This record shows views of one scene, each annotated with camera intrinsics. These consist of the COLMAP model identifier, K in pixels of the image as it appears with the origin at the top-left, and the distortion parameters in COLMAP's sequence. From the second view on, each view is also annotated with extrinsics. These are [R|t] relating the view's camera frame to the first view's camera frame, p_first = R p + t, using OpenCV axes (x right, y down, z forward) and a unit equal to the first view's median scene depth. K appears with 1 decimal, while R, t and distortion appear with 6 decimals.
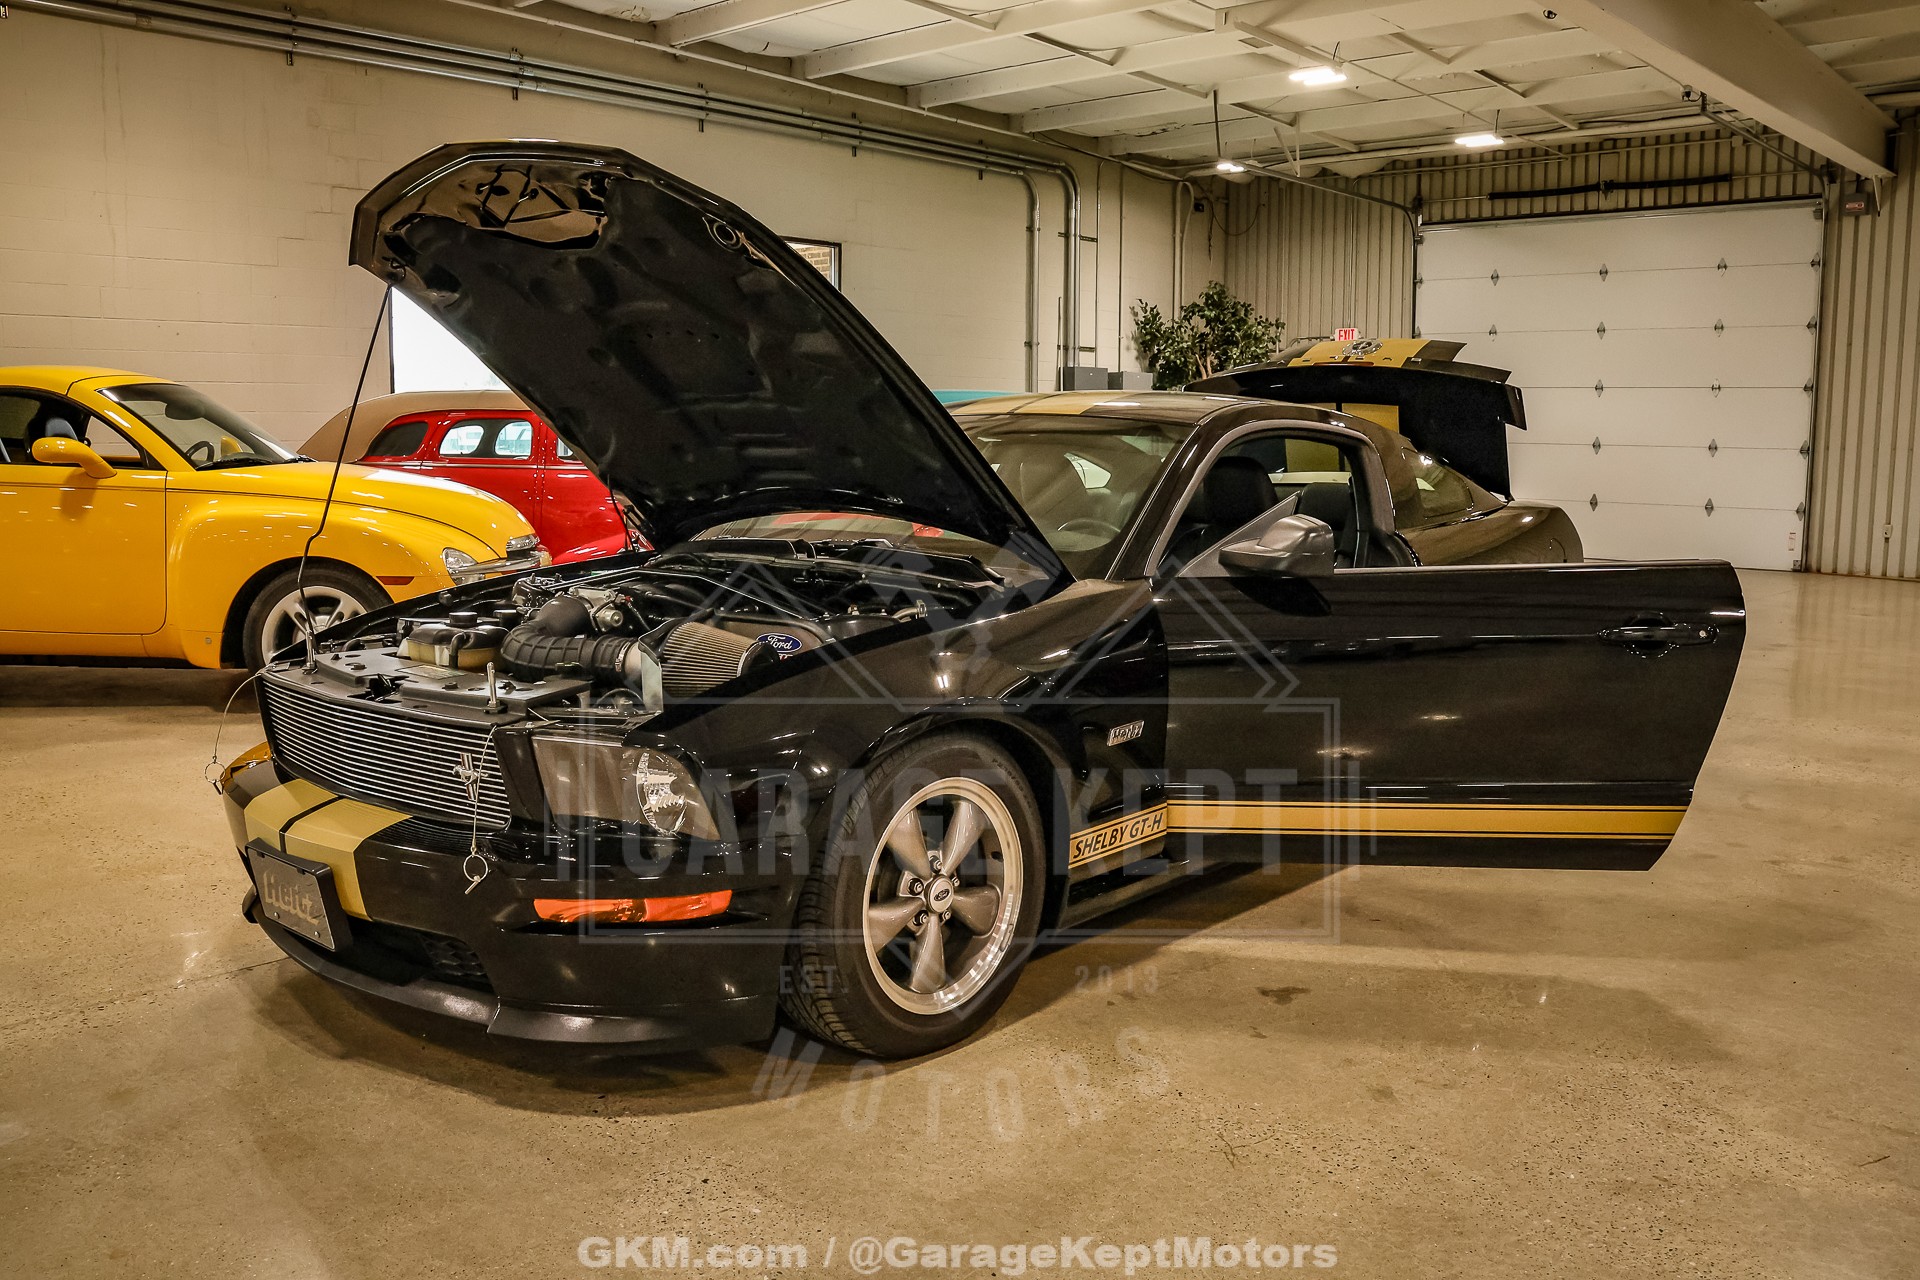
lens RADIAL K [[1604.0, 0, 952.4], [0, 1604.0, 646.5], [0, 0, 1]] dist [-0.155110, 0.122291]
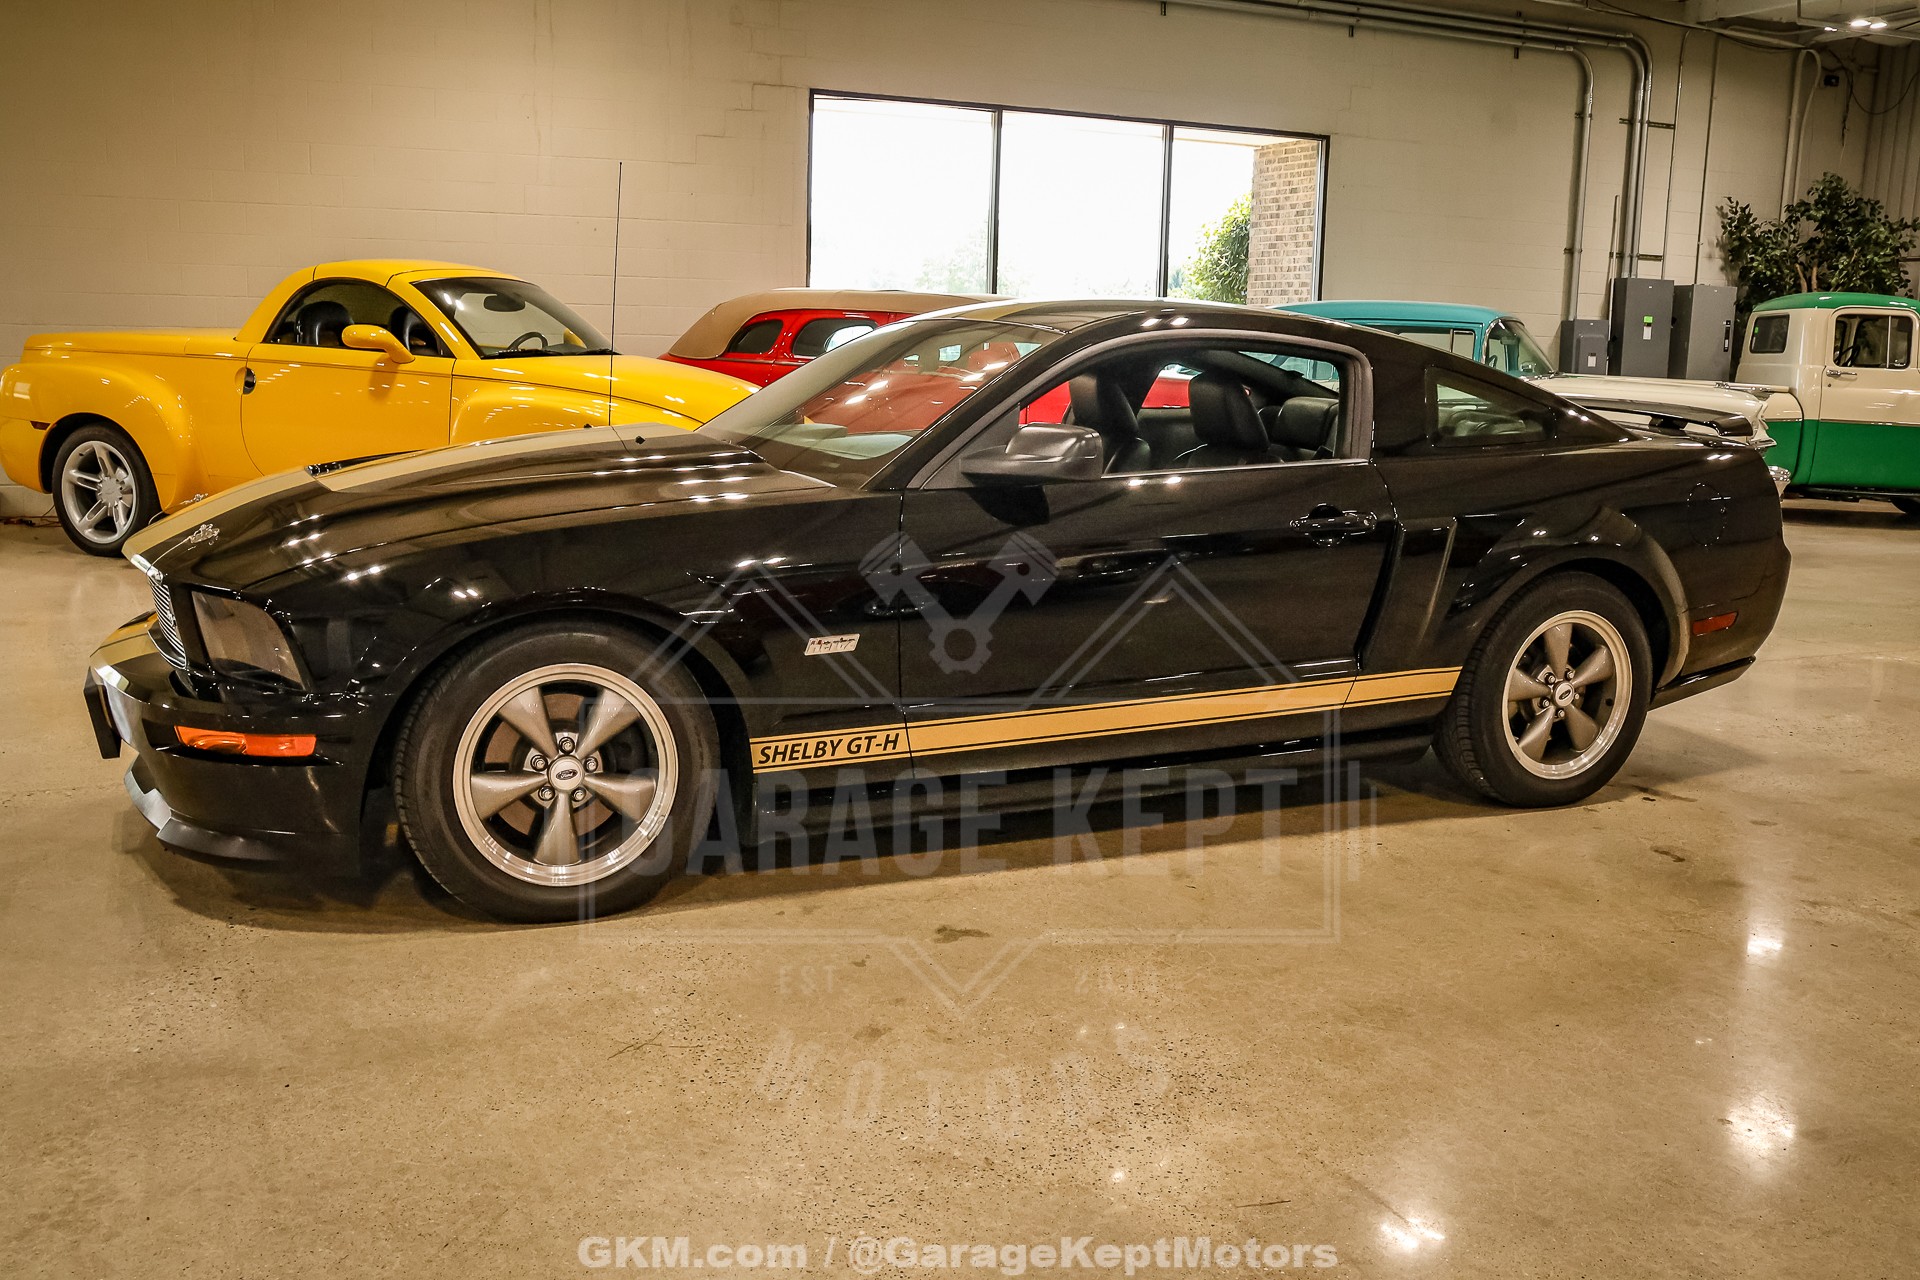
lens RADIAL K [[1743.4, 0, 953.0], [0, 1743.4, 656.0], [0, 0, 1]] dist [-0.135577, 0.169367]
pose [[0.915341, 0.089644, -0.392575, 0.306149], [-0.072157, 0.995640, 0.059110, -0.003659], [0.396162, -0.025778, 0.917818, 0.026155]]
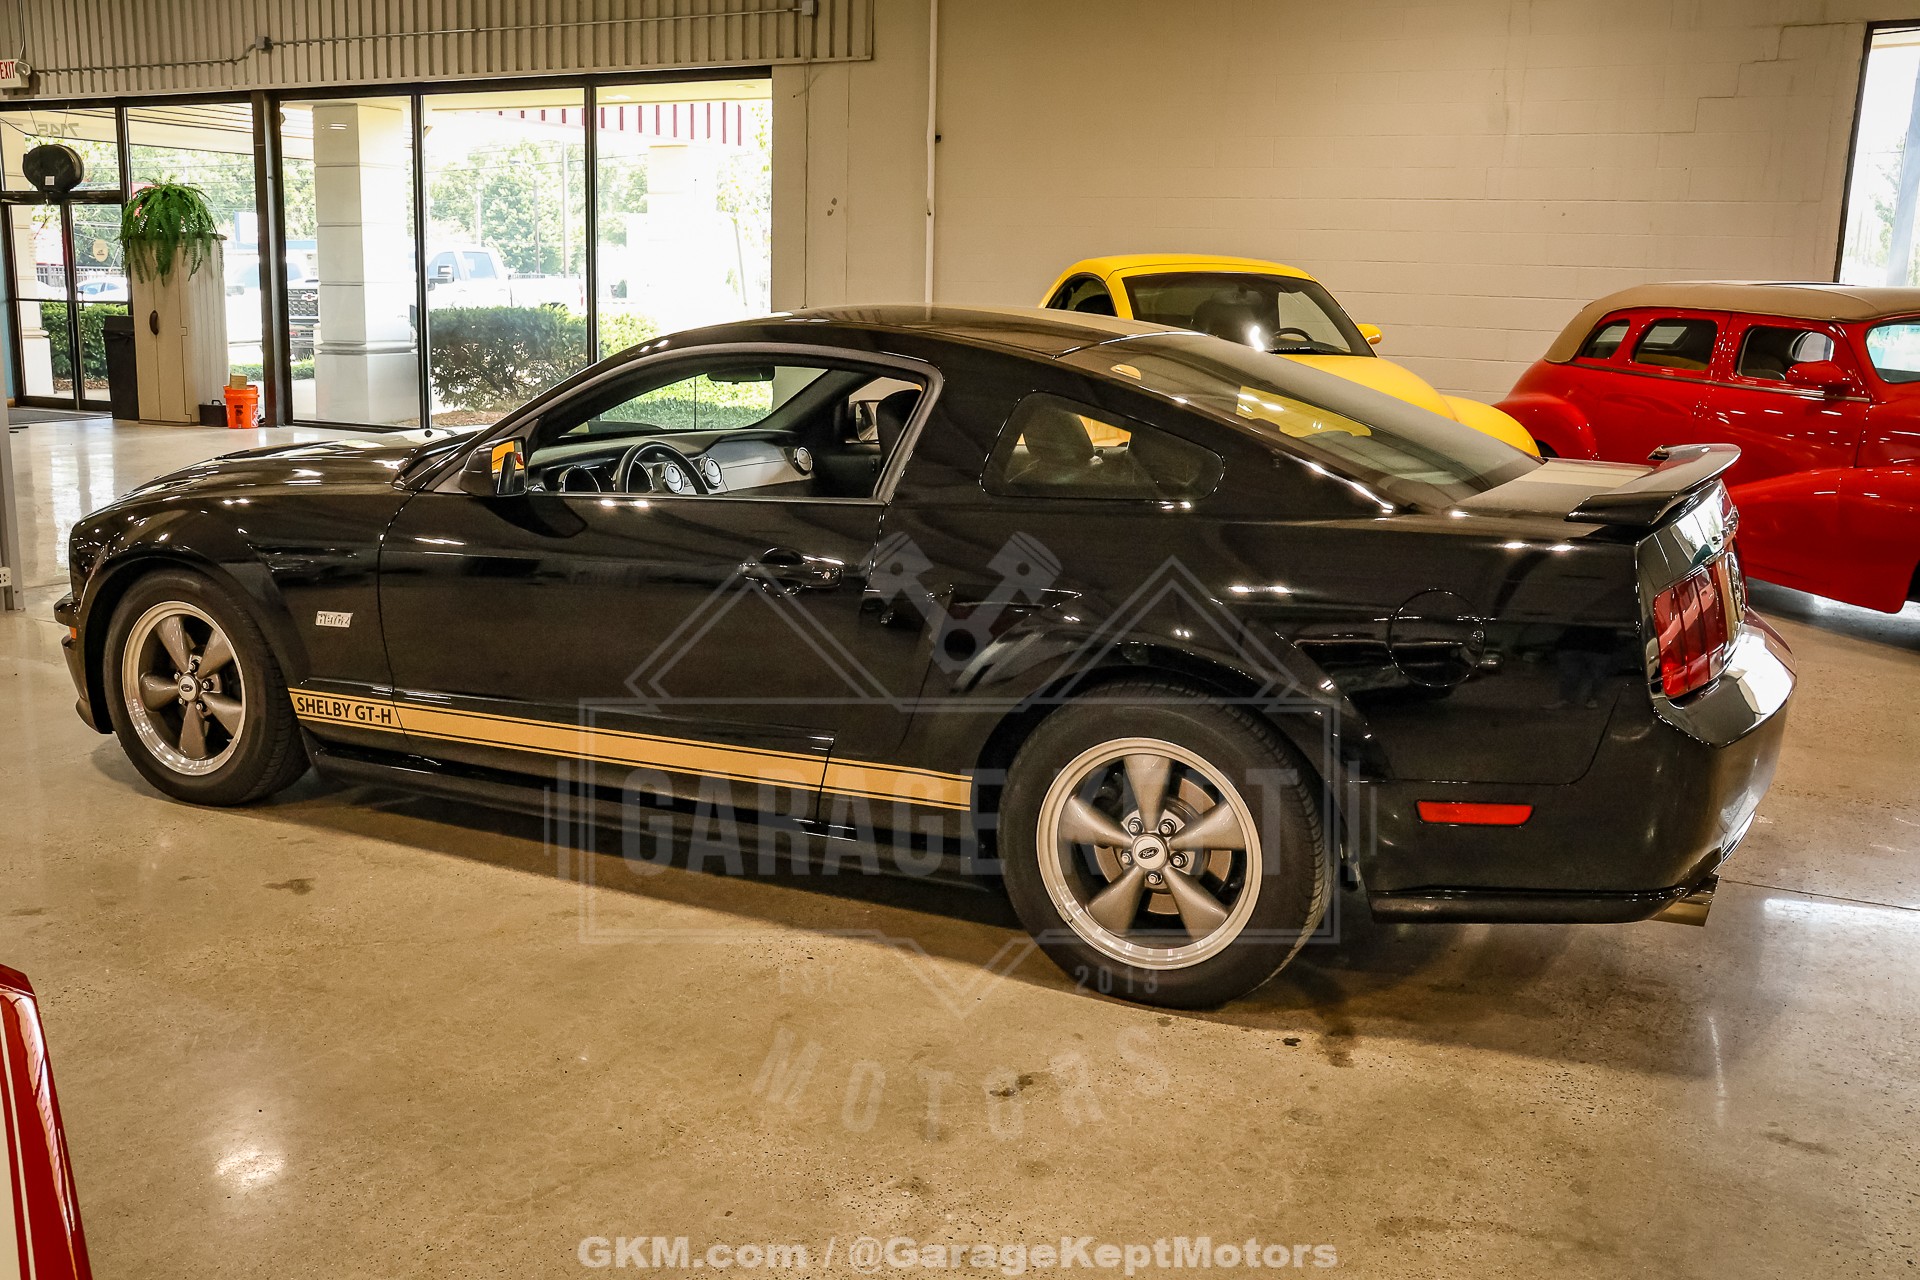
lens RADIAL K [[1823.9, 0, 947.1], [0, 1823.9, 655.8], [0, 0, 1]] dist [-0.112536, 0.201910]
pose [[0.258107, 0.195747, -0.946078, 0.729112], [-0.146252, 0.975890, 0.162015, -0.096517], [0.954982, 0.096548, 0.280512, 0.544085]]
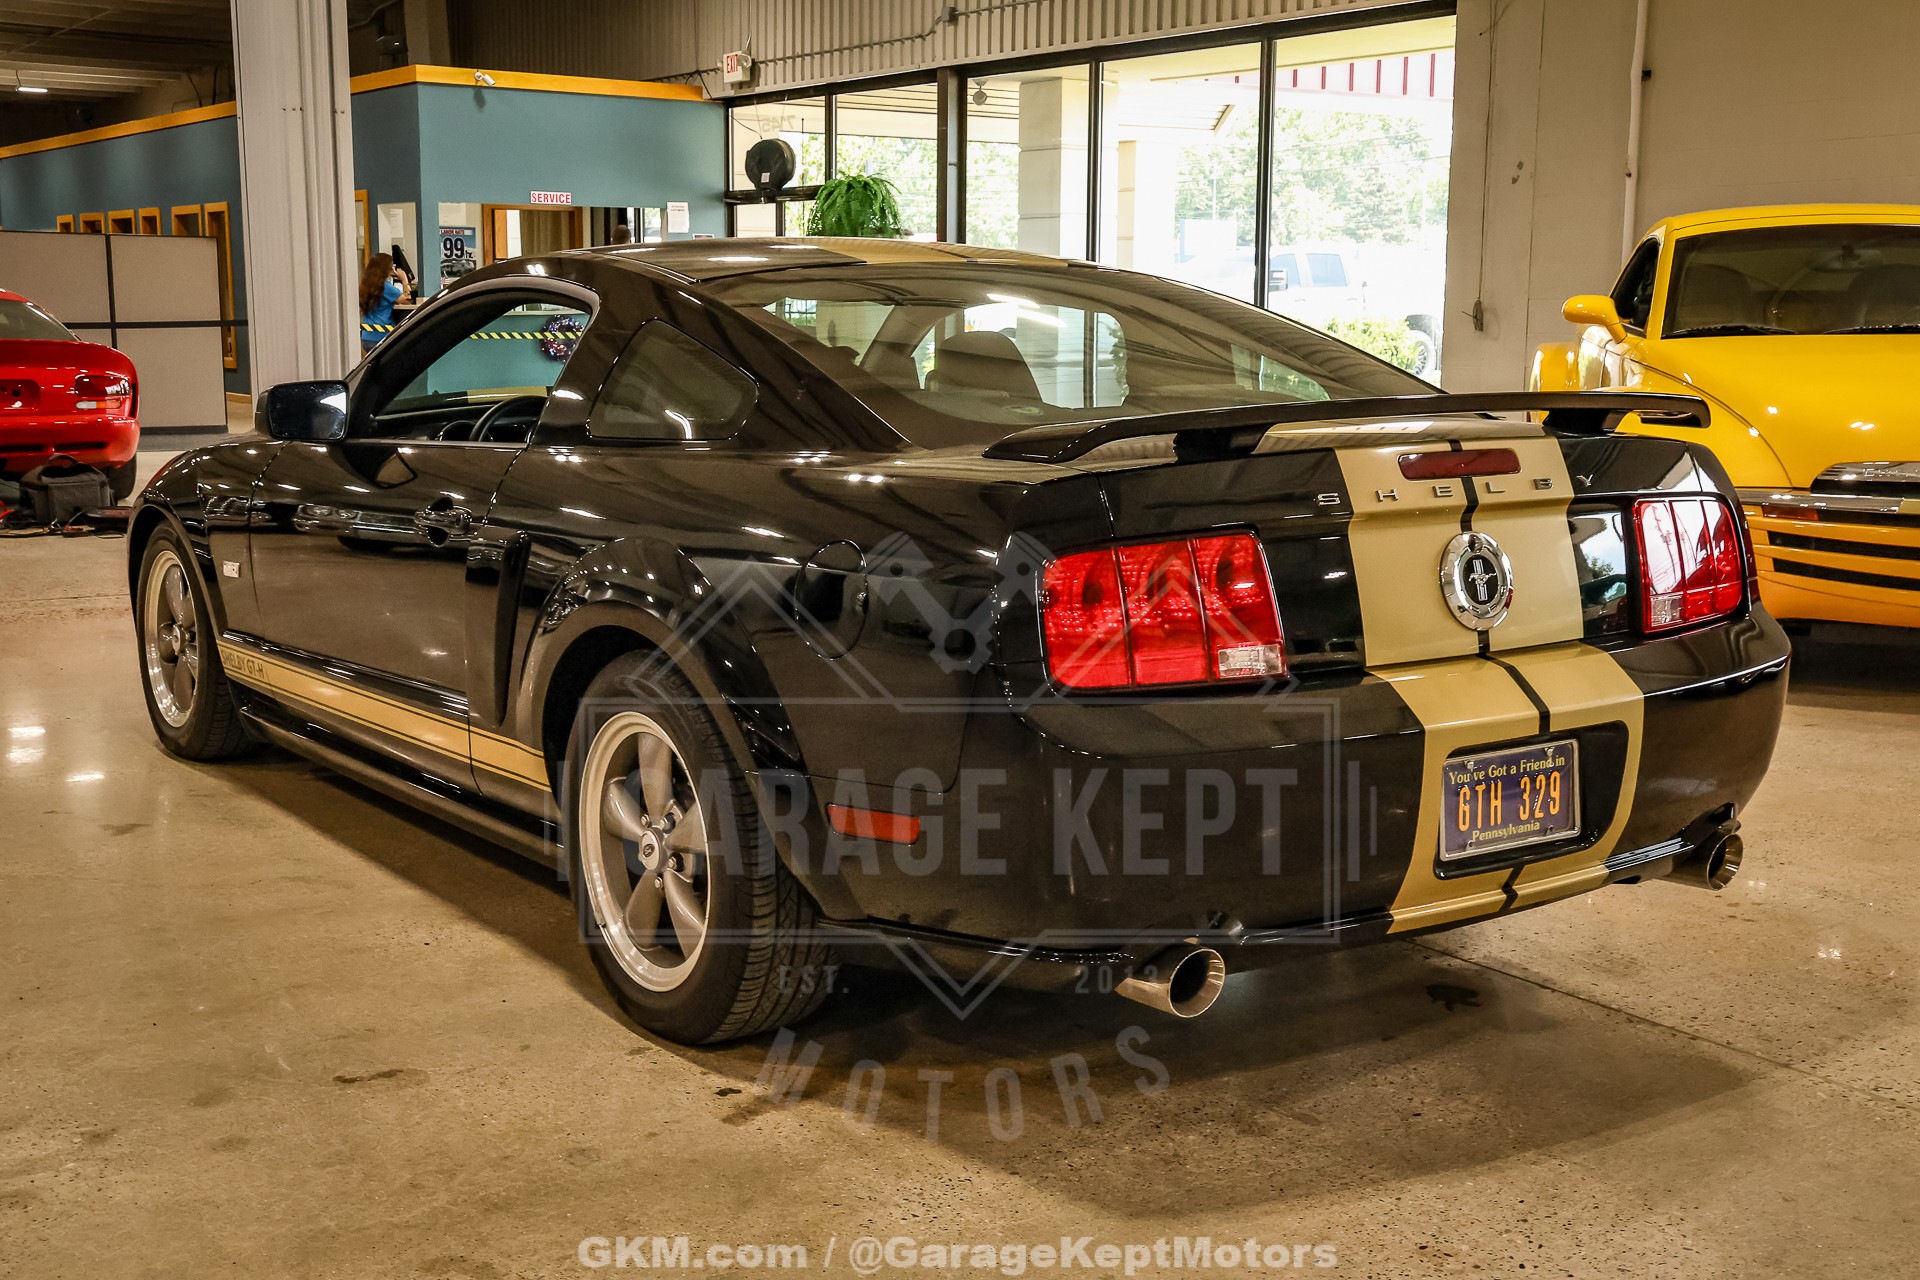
lens RADIAL K [[2251.8, 0, 958.0], [0, 2251.8, 651.0], [0, 0, 1]] dist [-0.036555, 0.391475]
pose [[-0.227333, 0.148956, -0.962357, 0.766256], [-0.135584, 0.973766, 0.182750, -0.123402], [0.964332, 0.172025, -0.201174, 0.925681]]
